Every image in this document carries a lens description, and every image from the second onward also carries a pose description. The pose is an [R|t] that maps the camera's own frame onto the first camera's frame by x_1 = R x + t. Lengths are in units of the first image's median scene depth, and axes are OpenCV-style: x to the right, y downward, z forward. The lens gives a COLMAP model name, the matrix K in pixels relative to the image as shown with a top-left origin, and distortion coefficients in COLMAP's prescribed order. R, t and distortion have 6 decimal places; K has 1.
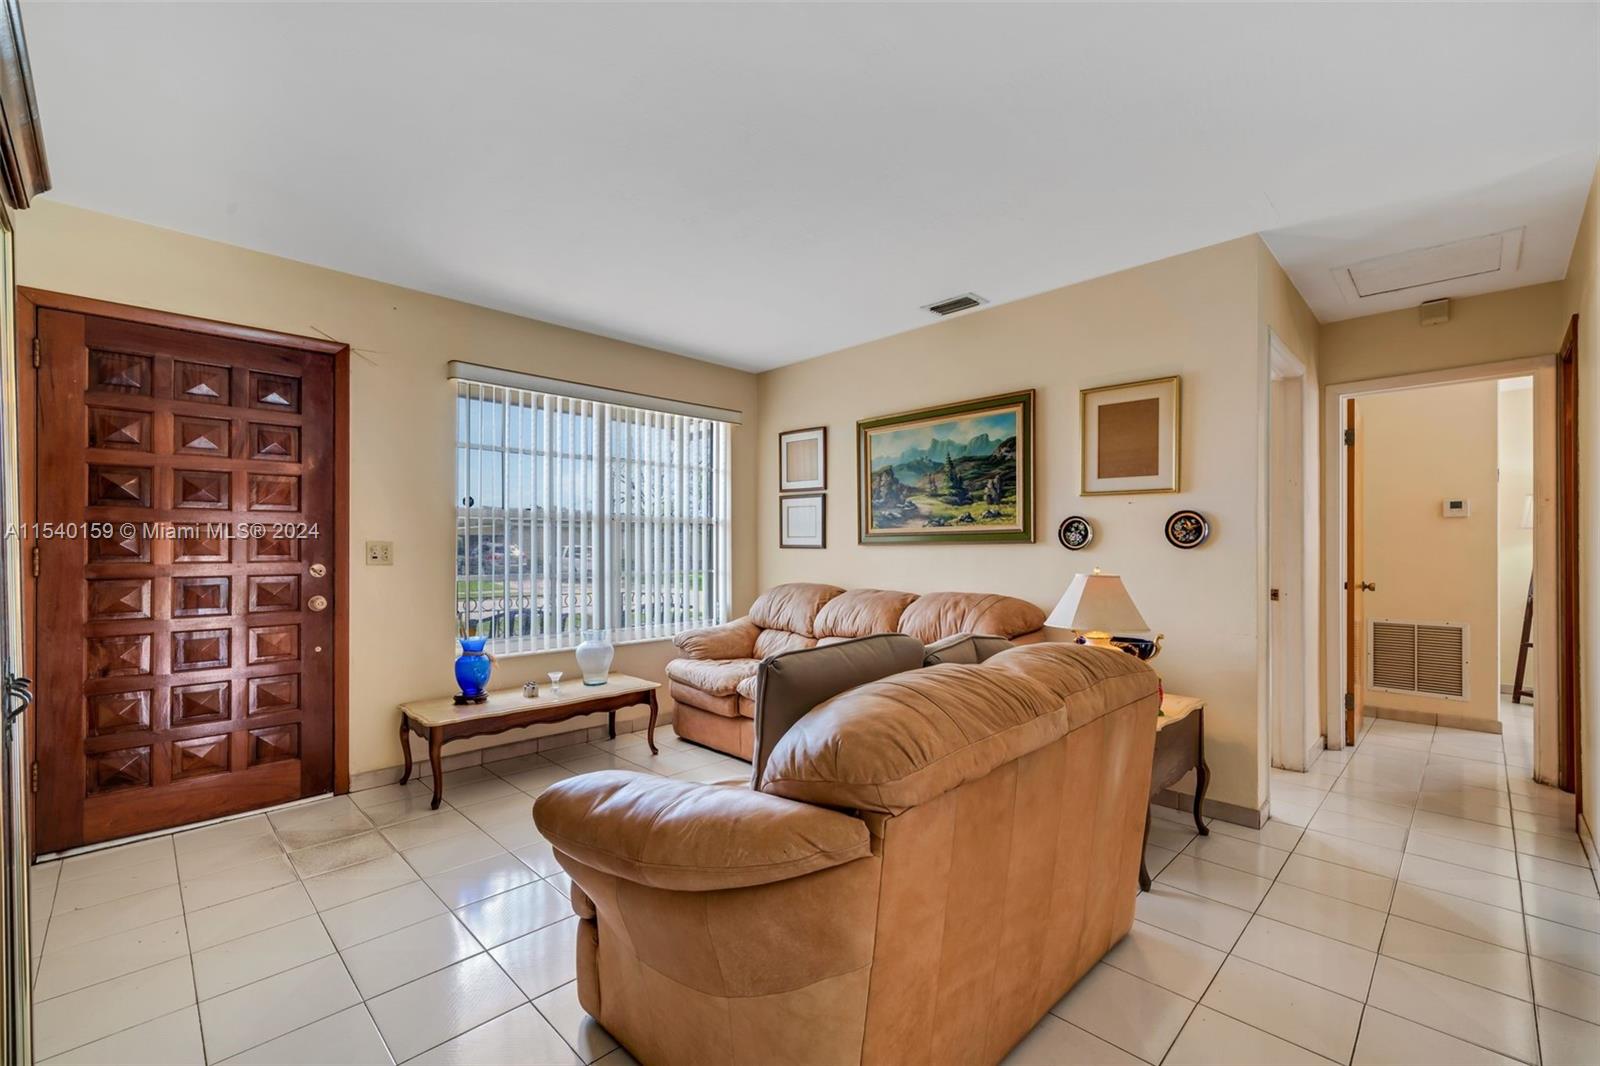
lens RADIAL K [[678.2, 0, 802.9], [0, 678.2, 536.5], [0, 0, 1]] dist [-0.001252, 0.000257]
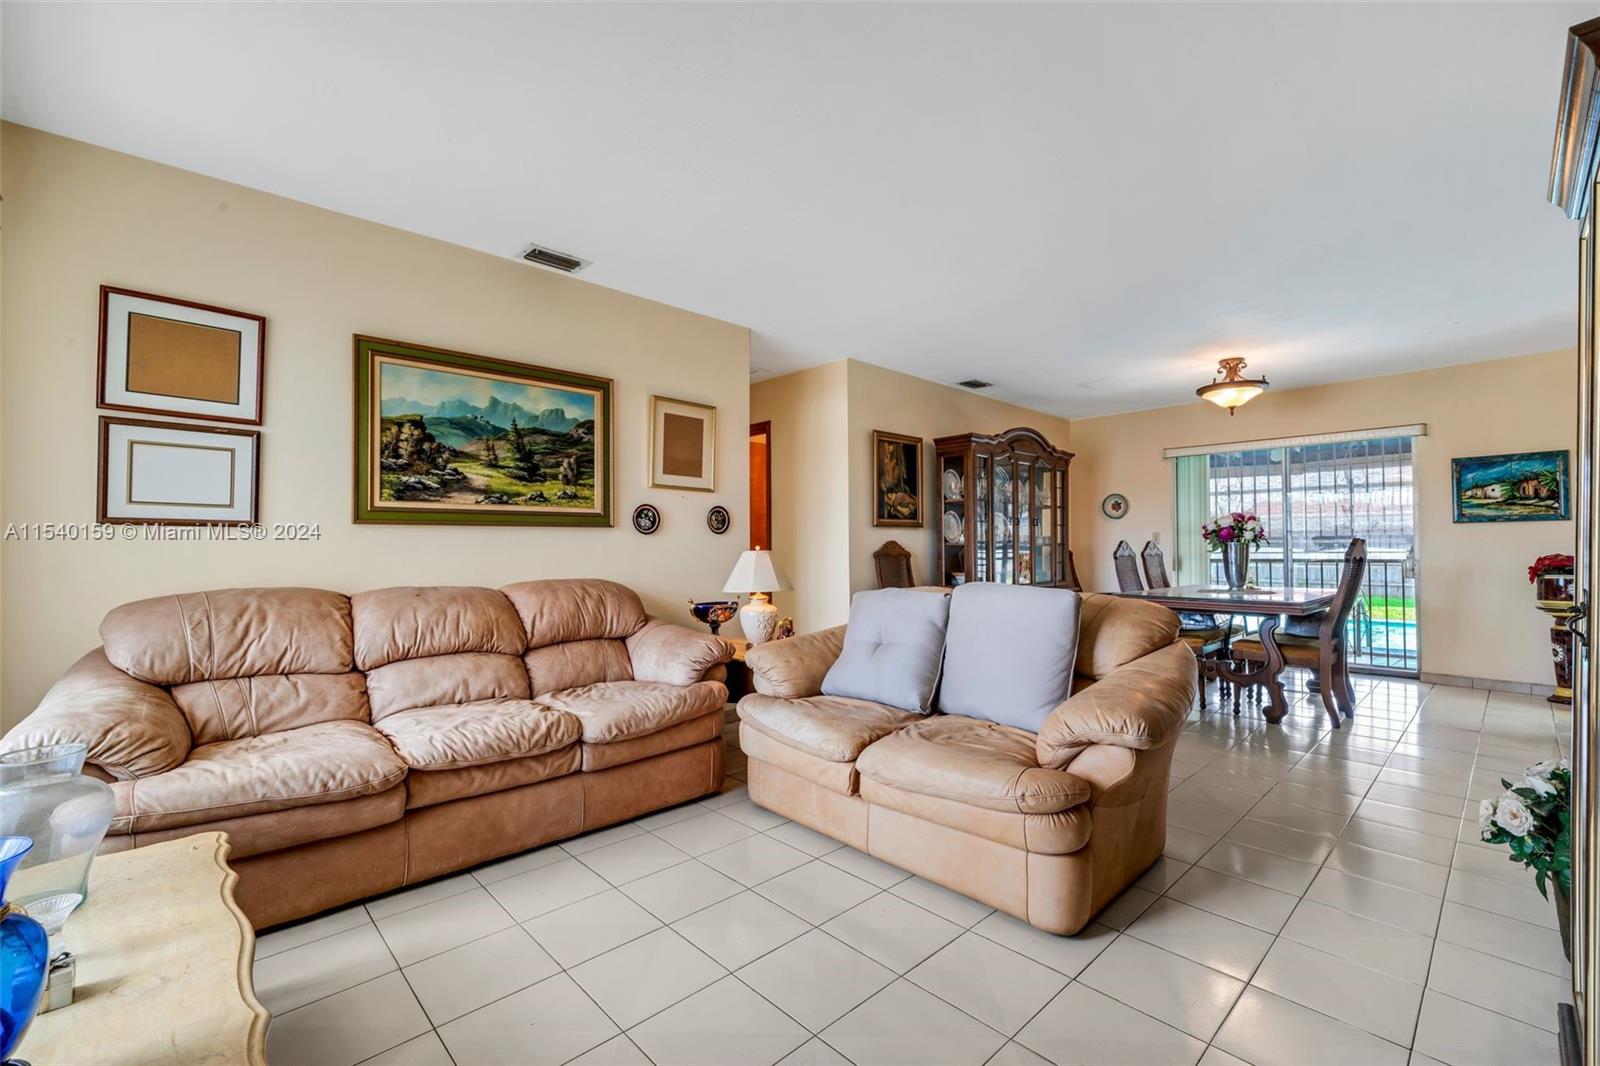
lens RADIAL K [[678.2, 0, 802.9], [0, 678.2, 536.5], [0, 0, 1]] dist [-0.001252, 0.000257]
pose [[0.027763, 0.015684, 0.999491, -0.648257], [-0.015863, 0.999758, -0.015247, 0.033219], [-0.999489, -0.015431, 0.028005, 0.632918]]
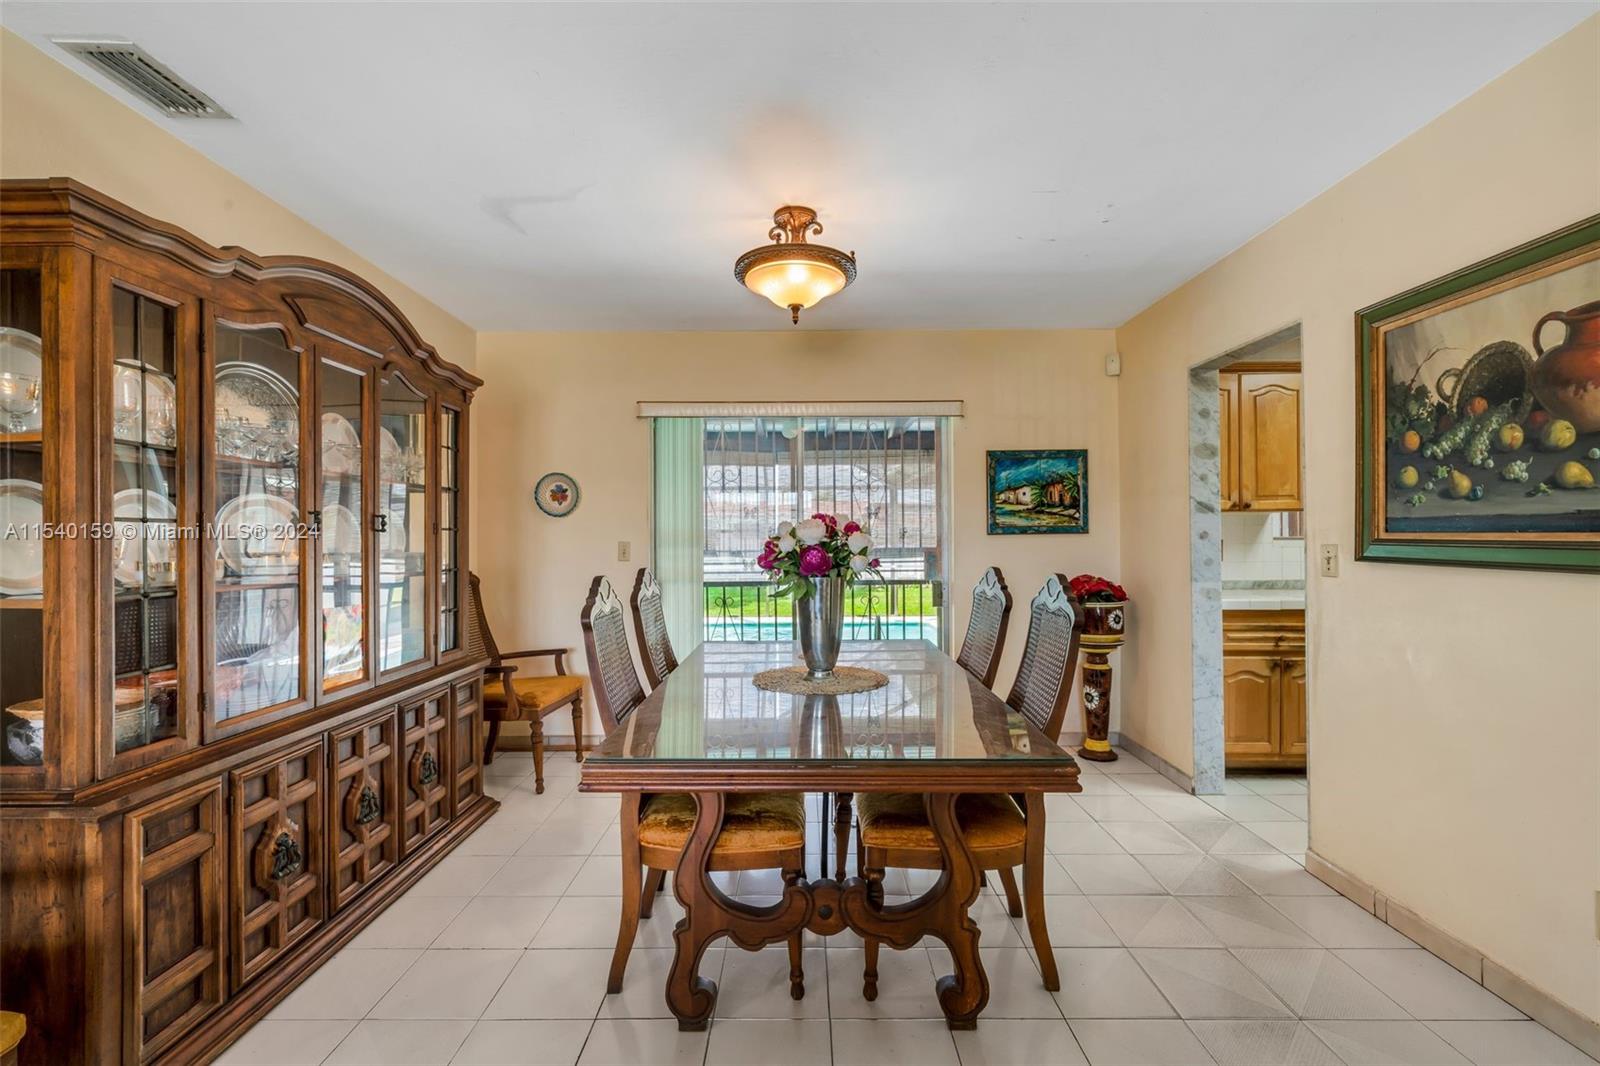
lens RADIAL K [[678.2, 0, 802.9], [0, 678.2, 536.5], [0, 0, 1]] dist [-0.001252, 0.000257]
pose [[-0.706989, 0.004249, 0.707212, 0.219131], [-0.009228, 0.999841, -0.015231, -0.014317], [-0.707165, -0.017294, -0.706837, 0.302944]]
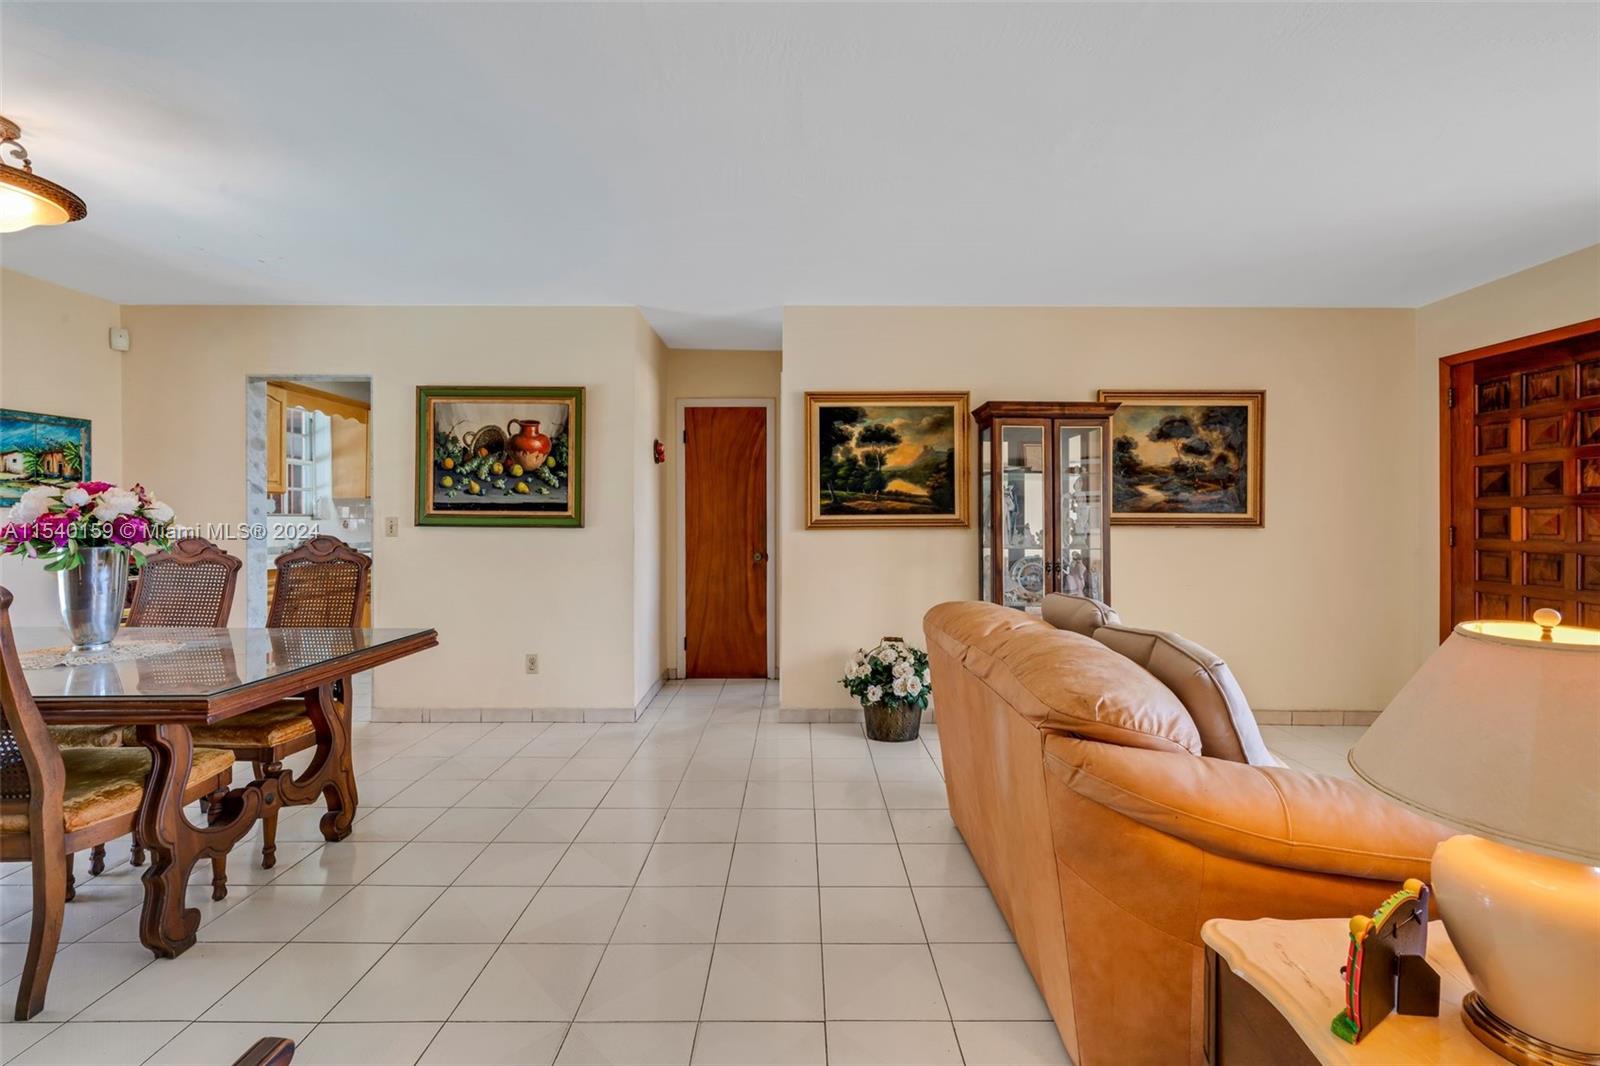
lens RADIAL K [[673.2, 0, 800.8], [0, 673.2, 515.8], [0, 0, 1]] dist [-0.001968, -0.000233]
pose [[-0.702855, -0.002583, -0.711328, 0.621333], [0.012194, 0.999803, -0.015680, 0.001350], [0.711229, -0.019695, -0.702685, 0.703660]]
